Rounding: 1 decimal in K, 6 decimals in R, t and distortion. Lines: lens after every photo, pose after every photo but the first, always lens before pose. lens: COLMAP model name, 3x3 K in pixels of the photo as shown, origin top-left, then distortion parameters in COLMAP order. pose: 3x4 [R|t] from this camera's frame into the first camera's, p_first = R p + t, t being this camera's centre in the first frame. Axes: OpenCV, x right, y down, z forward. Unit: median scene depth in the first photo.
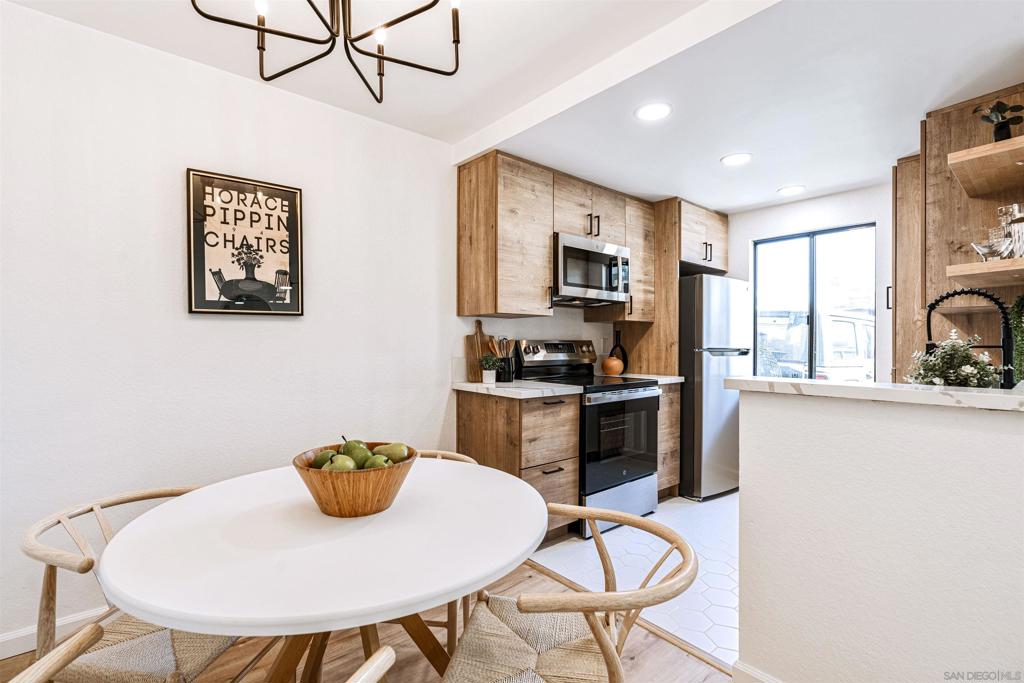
lens RADIAL K [[469.2, 0, 510.3], [0, 469.2, 346.3], [0, 0, 1]] dist [0.001910, 0.000106]
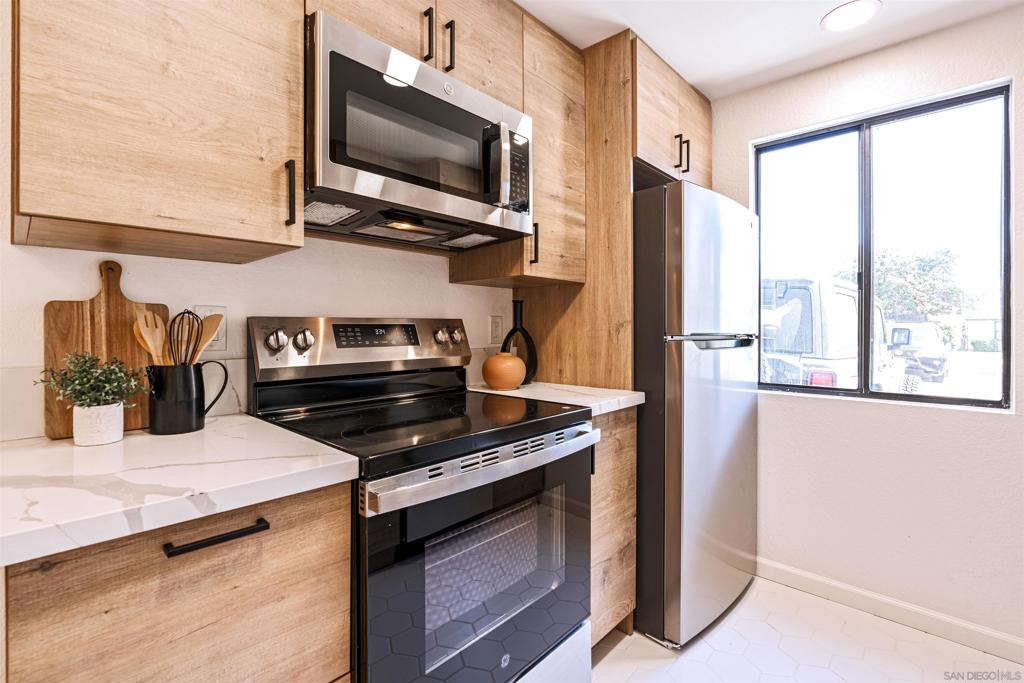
lens RADIAL K [[467.3, 0, 514.5], [0, 467.3, 330.4], [0, 0, 1]] dist [-0.001480, -0.000022]
pose [[0.992283, -0.004212, 0.123924, 0.173537], [0.004304, 0.999991, -0.000475, -0.000191], [-0.123921, 0.001005, 0.992292, 0.525694]]
